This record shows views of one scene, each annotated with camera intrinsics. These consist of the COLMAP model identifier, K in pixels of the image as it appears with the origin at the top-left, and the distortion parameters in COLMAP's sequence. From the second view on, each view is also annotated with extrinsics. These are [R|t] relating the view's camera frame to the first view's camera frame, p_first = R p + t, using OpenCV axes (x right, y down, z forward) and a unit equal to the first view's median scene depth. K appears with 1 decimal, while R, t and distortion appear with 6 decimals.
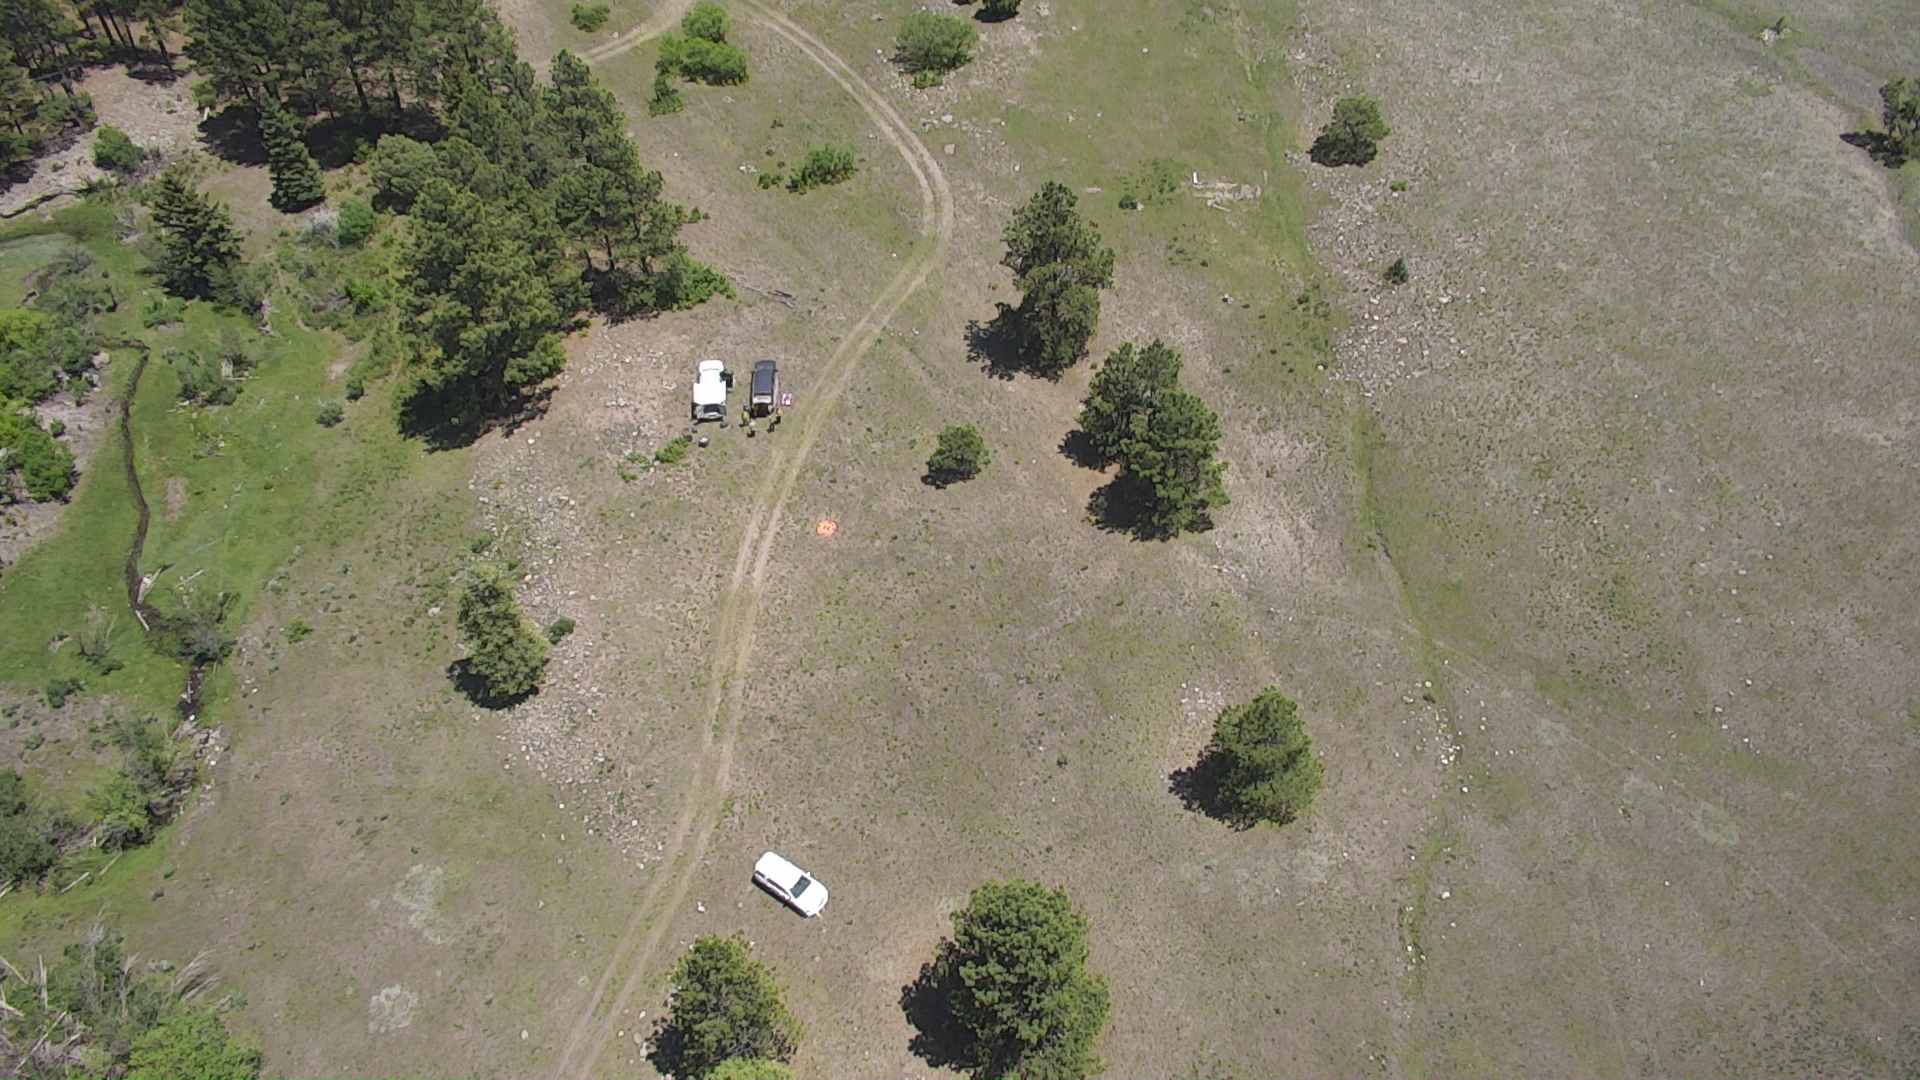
lens RADIAL K [[1558.2, 0, 978.9], [0, 1558.2, 541.7], [0, 0, 1]] dist [-0.077023, 0.055819]
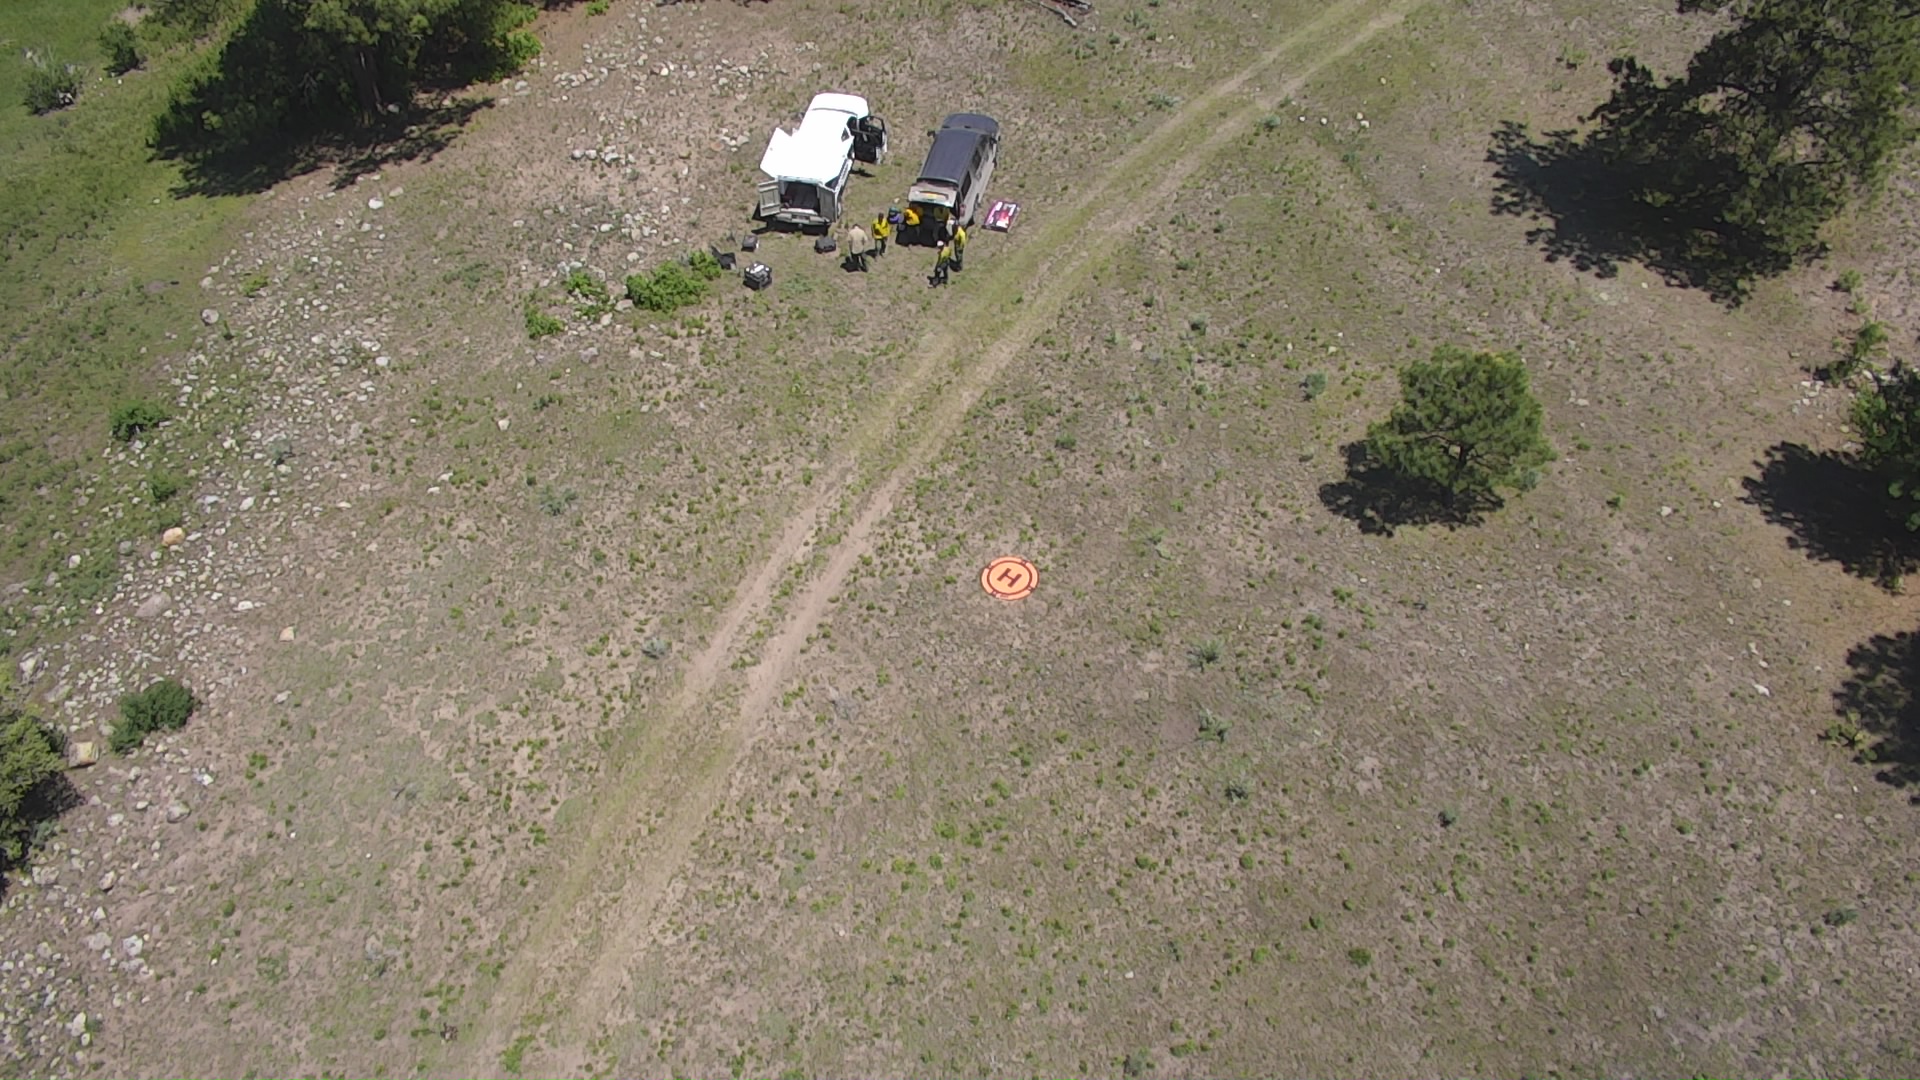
lens RADIAL K [[1558.2, 0, 978.9], [0, 1558.2, 541.7], [0, 0, 1]] dist [-0.077023, 0.055819]
pose [[0.960397, 0.212412, -0.180329, -0.043821], [-0.211004, 0.977107, 0.027186, -0.022565], [0.181976, 0.011941, 0.983231, 0.639957]]
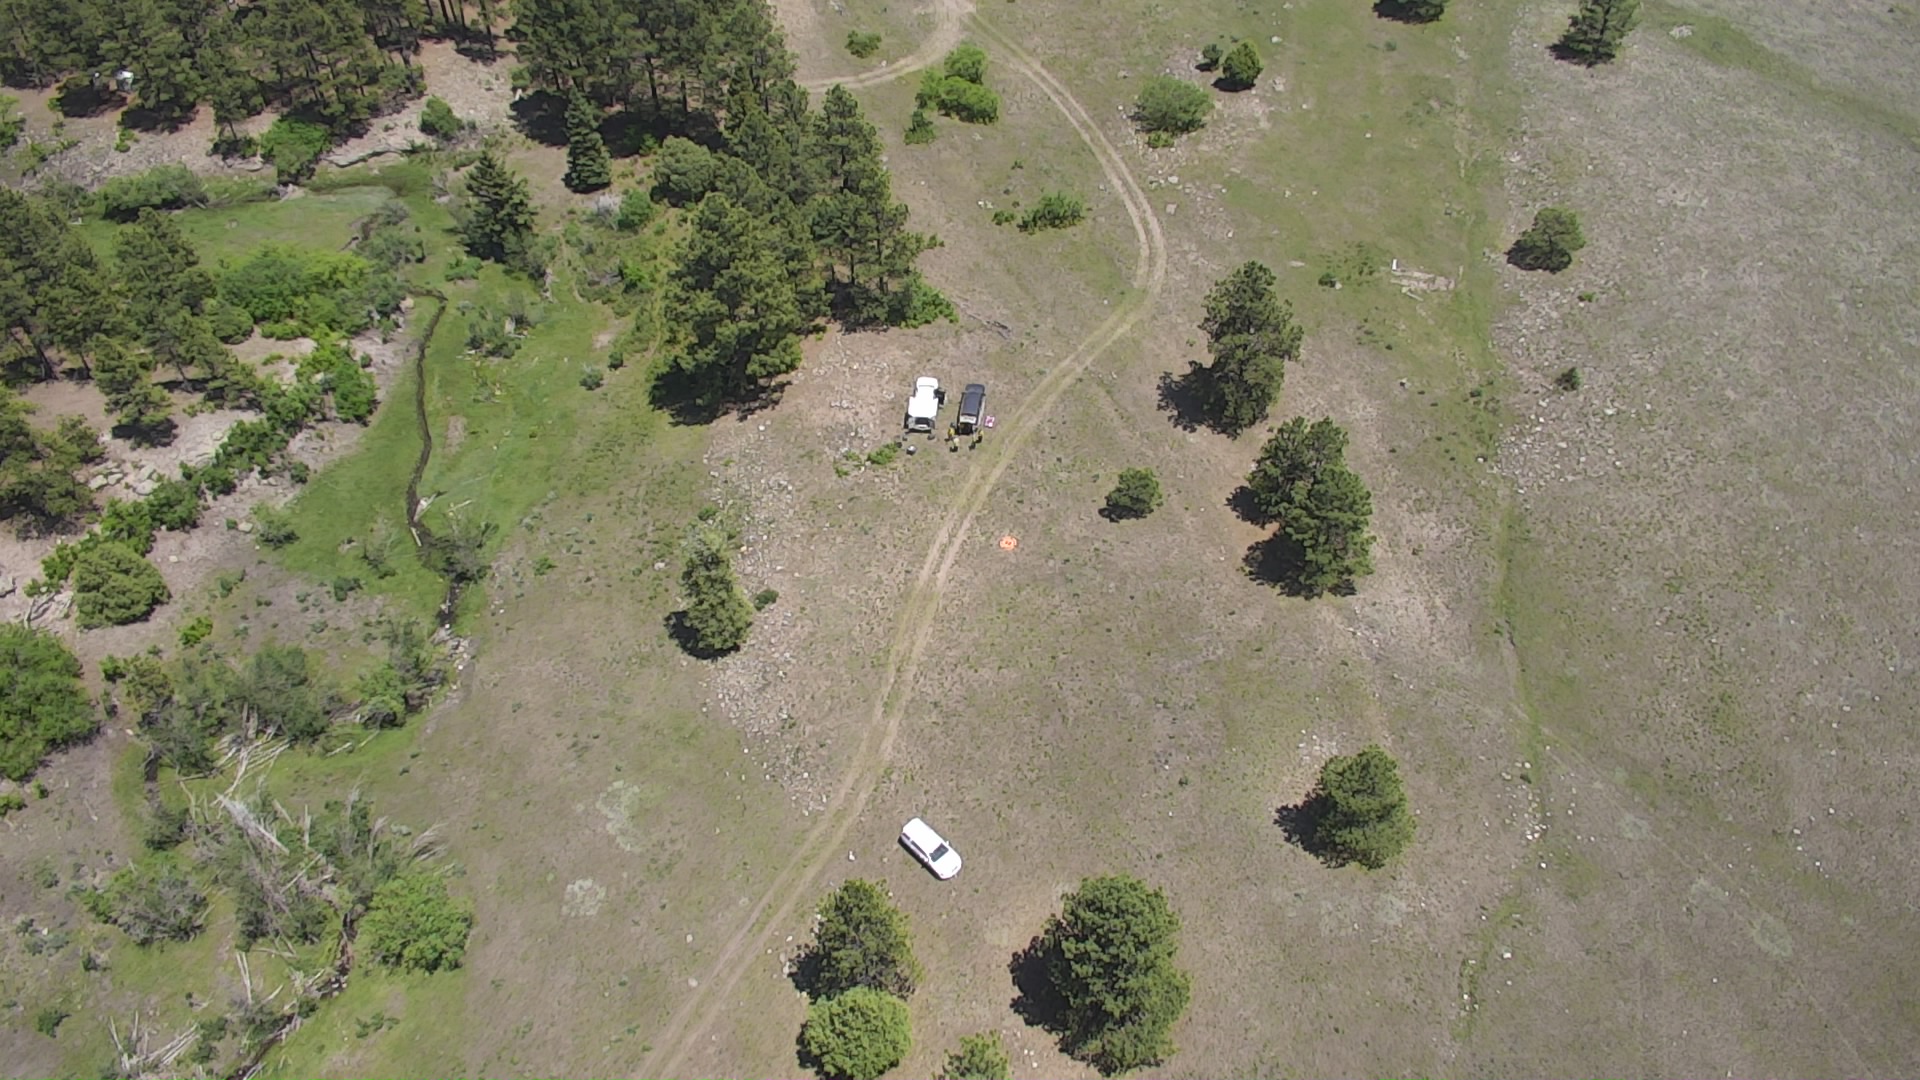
lens RADIAL K [[1558.2, 0, 978.9], [0, 1558.2, 541.7], [0, 0, 1]] dist [-0.077023, 0.055819]
pose [[0.982495, 0.143409, -0.118899, 0.013973], [-0.143409, 0.989626, 0.008606, -0.015478], [0.118900, 0.008596, 0.992869, -0.110574]]
